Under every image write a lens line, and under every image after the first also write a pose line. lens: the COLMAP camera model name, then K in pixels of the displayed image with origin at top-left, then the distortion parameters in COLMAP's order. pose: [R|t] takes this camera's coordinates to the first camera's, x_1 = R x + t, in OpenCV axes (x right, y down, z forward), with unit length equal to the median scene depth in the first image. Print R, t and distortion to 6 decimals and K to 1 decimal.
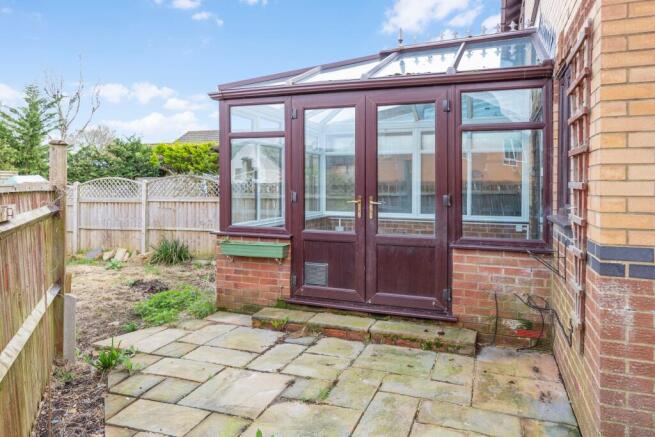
lens RADIAL K [[460.4, 0, 327.7], [0, 460.4, 186.4], [0, 0, 1]] dist [0.029152, 0.001378]
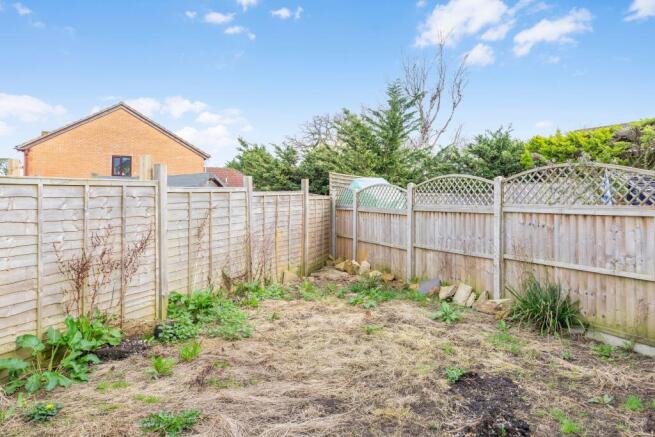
lens RADIAL K [[460.4, 0, 327.7], [0, 460.4, 186.4], [0, 0, 1]] dist [0.029152, 0.001378]
pose [[0.709752, -0.011980, -0.704349, -0.085333], [-0.010116, 0.999579, -0.027195, 0.011827], [0.704379, 0.026427, 0.709332, 0.273396]]
